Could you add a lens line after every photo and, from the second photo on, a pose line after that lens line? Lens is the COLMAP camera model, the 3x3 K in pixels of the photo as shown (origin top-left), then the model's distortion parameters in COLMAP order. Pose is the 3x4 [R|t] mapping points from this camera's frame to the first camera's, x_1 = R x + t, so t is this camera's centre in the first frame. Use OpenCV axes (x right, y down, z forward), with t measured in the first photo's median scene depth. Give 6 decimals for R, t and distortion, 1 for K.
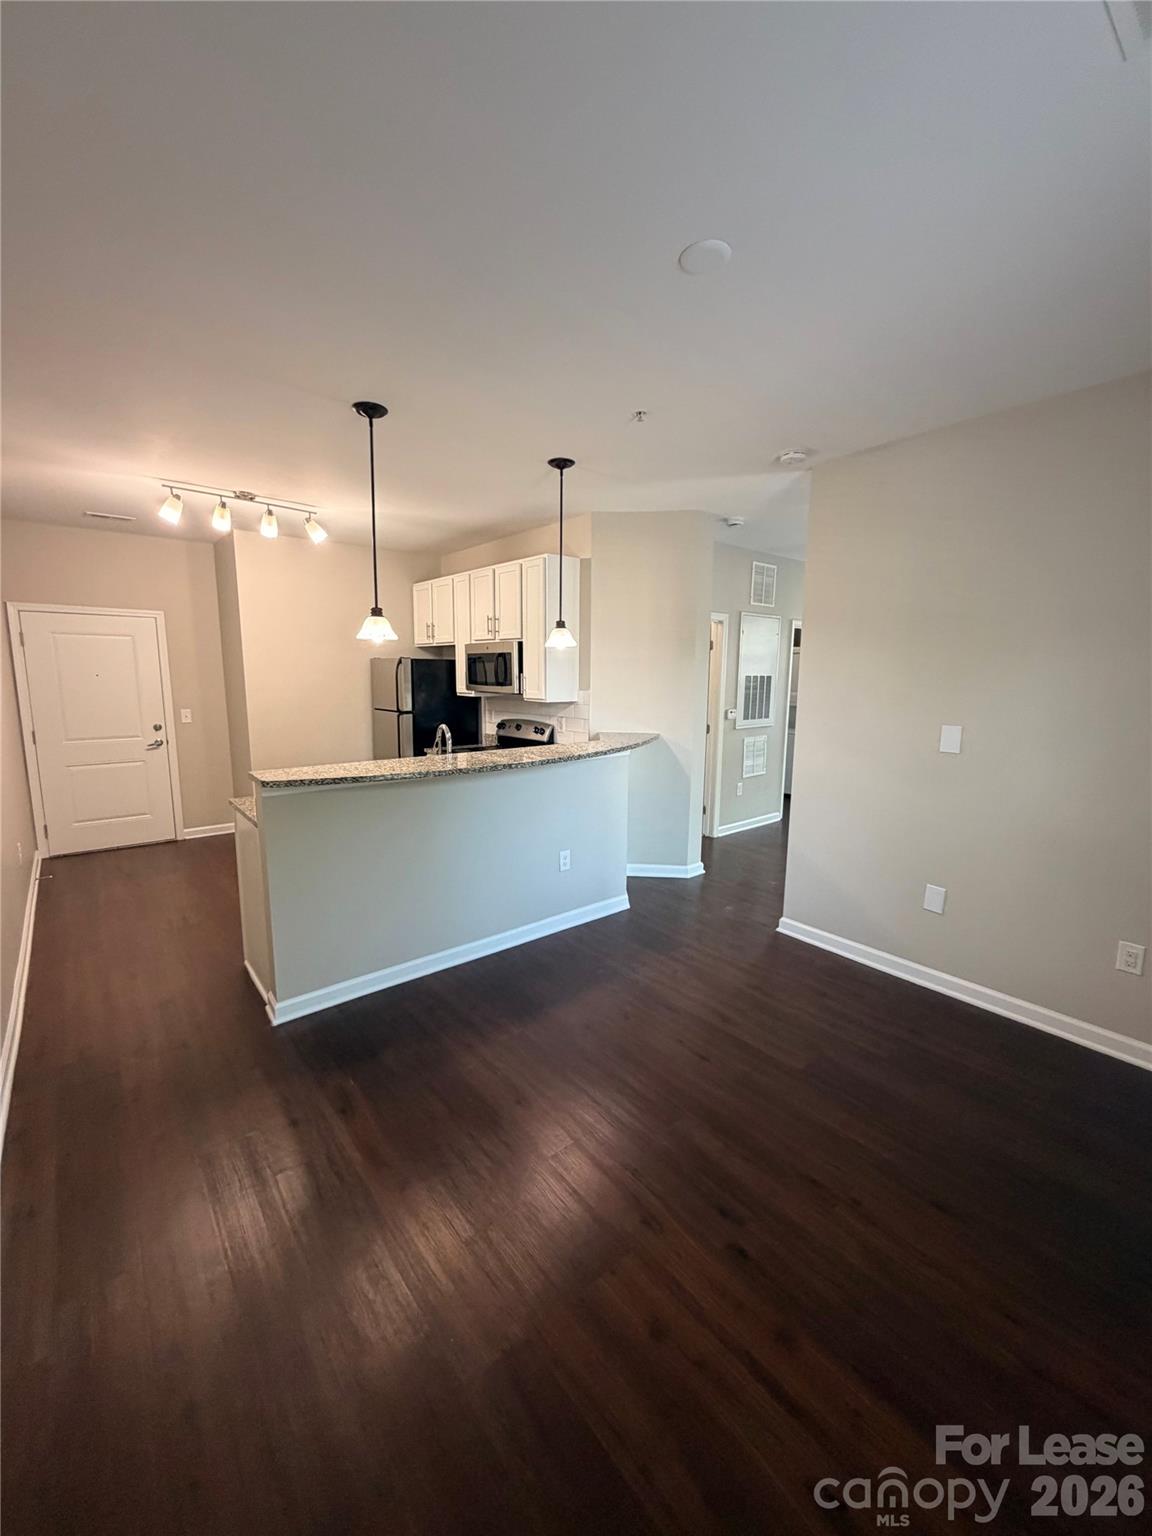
lens RADIAL K [[612.6, 0, 579.8], [0, 612.6, 775.8], [0, 0, 1]] dist [0.003288, 0.000128]
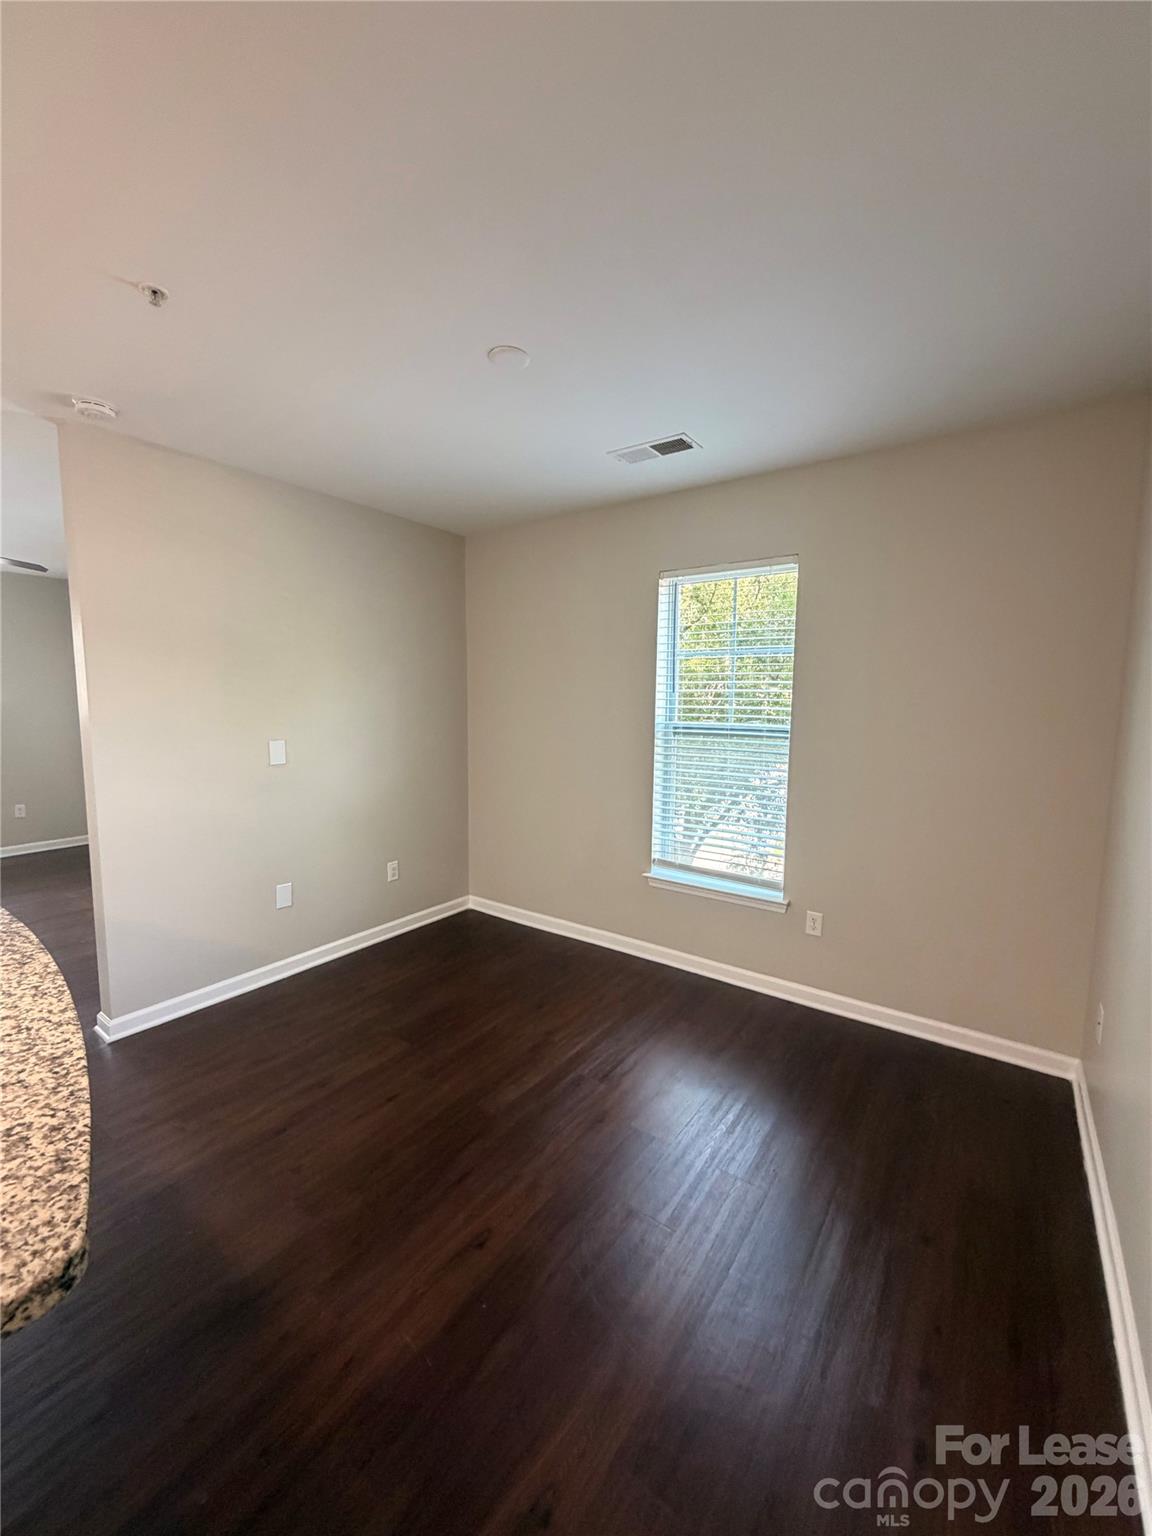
lens RADIAL K [[612.6, 0, 577.5], [0, 612.6, 758.8], [0, 0, 1]] dist [0.003288, 0.000128]
pose [[-0.261432, -0.099221, 0.960109, -0.323886], [0.151498, 0.978156, 0.142338, -0.063972], [-0.953258, 0.182666, -0.240690, 0.380545]]
